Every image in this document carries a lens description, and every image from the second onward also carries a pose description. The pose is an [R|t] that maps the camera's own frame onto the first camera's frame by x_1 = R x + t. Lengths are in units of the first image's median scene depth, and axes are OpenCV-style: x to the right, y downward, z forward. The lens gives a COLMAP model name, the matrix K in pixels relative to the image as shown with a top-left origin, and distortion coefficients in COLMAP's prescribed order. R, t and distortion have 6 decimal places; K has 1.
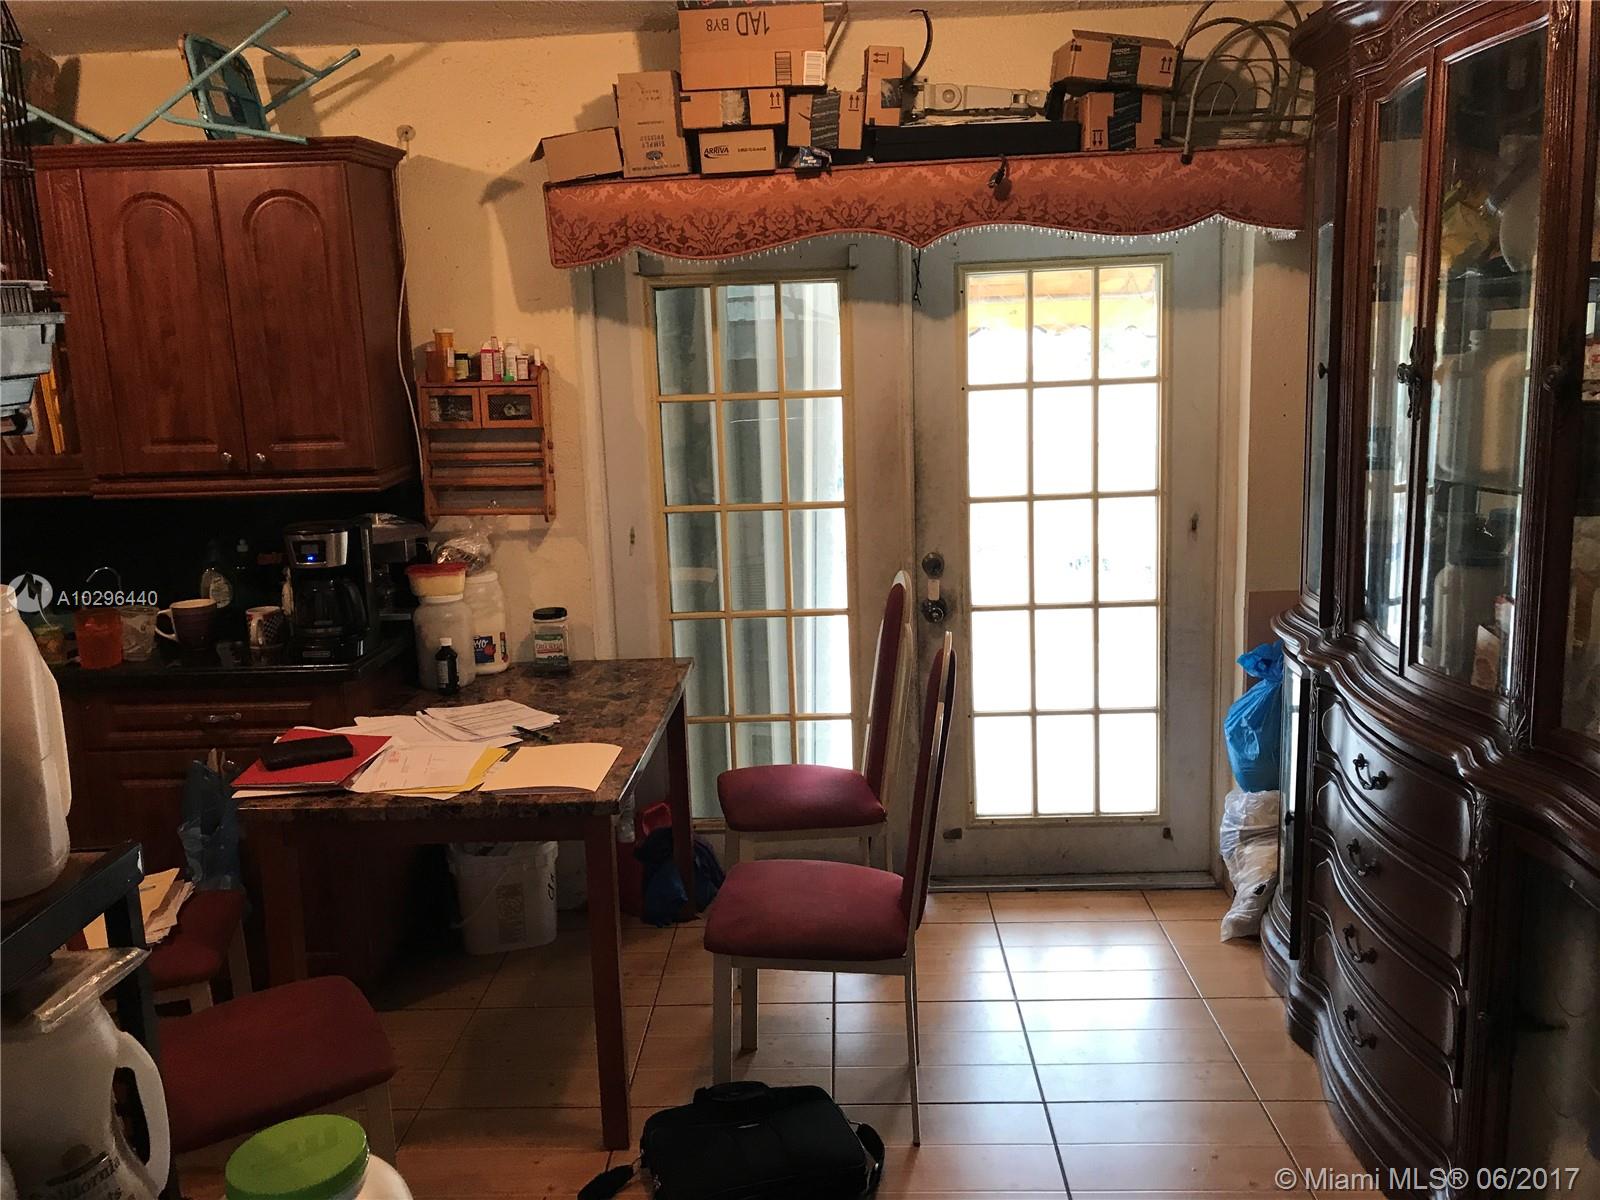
lens RADIAL K [[1317.8, 0, 794.2], [0, 1317.8, 599.5], [0, 0, 1]] dist [0.018751, -0.006869]
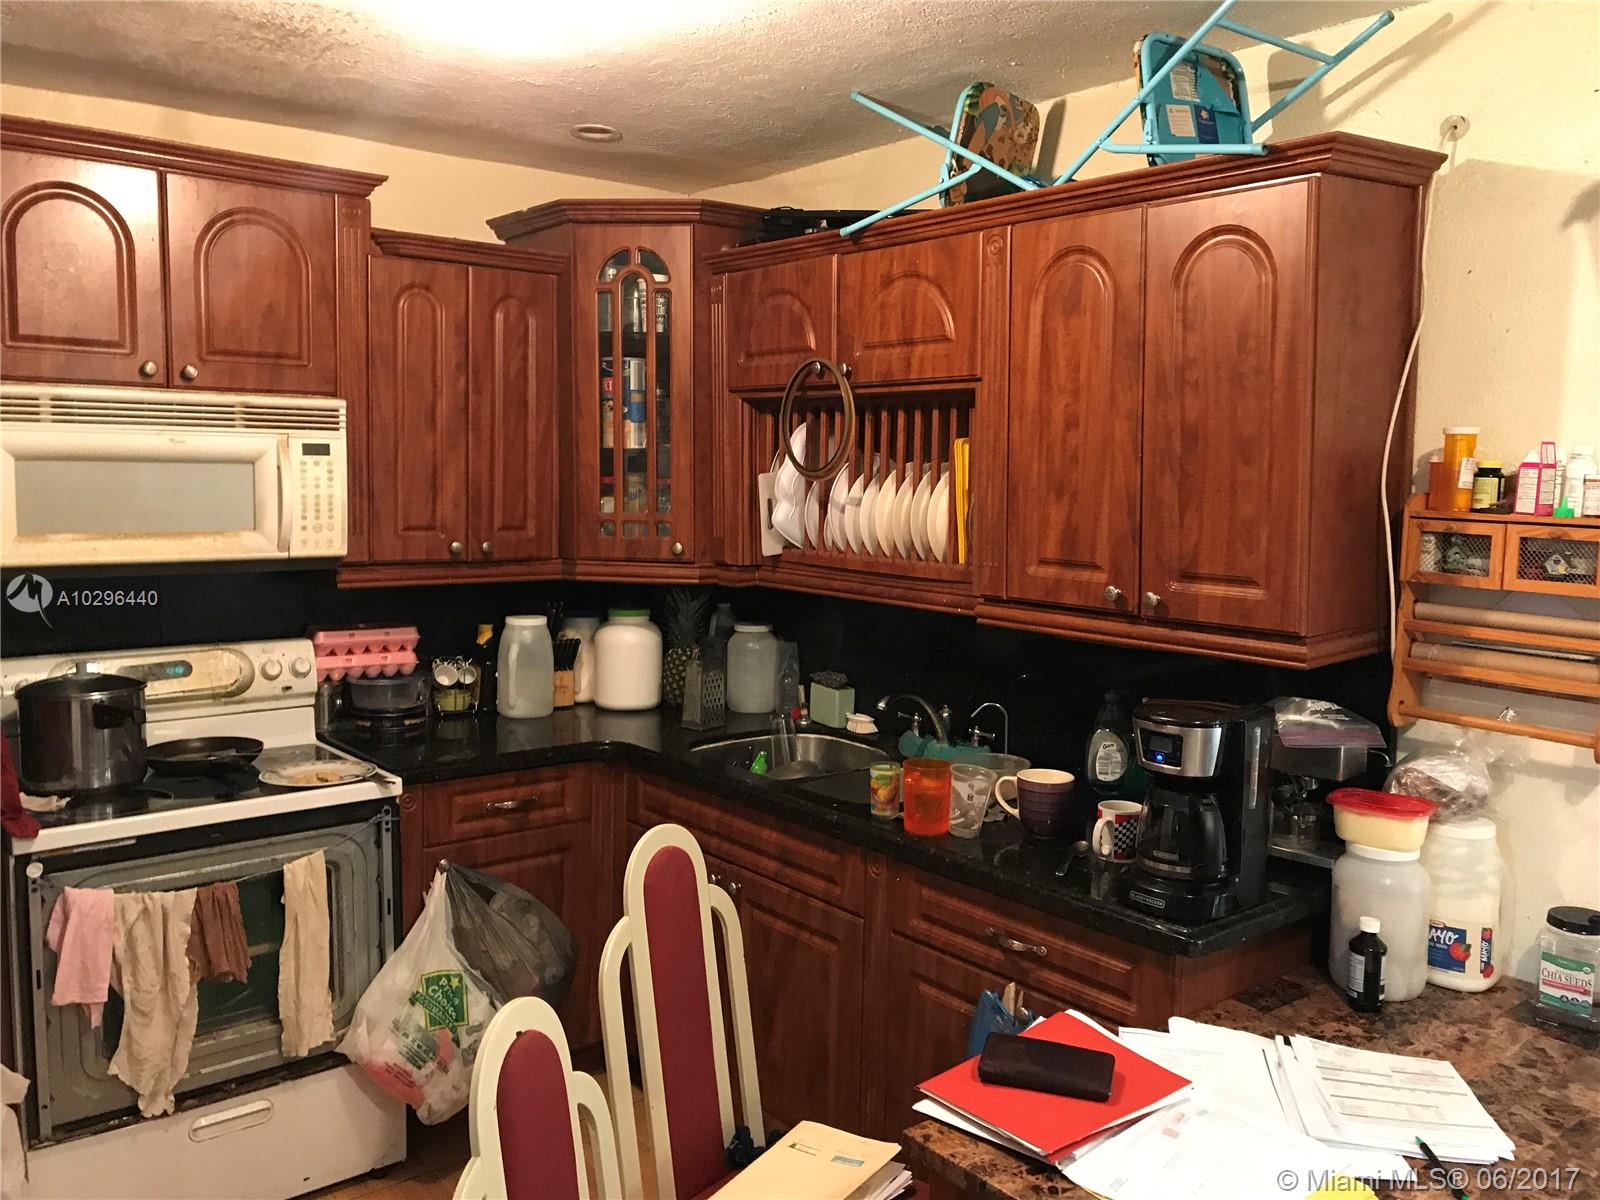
lens RADIAL K [[1317.8, 0, 789.2], [0, 1317.8, 590.5], [0, 0, 1]] dist [0.018751, -0.006869]
pose [[0.659273, 0.114494, -0.743135, -0.000450], [-0.175335, 0.984501, -0.003868, -0.072474], [0.731175, 0.132848, 0.669130, 0.366706]]
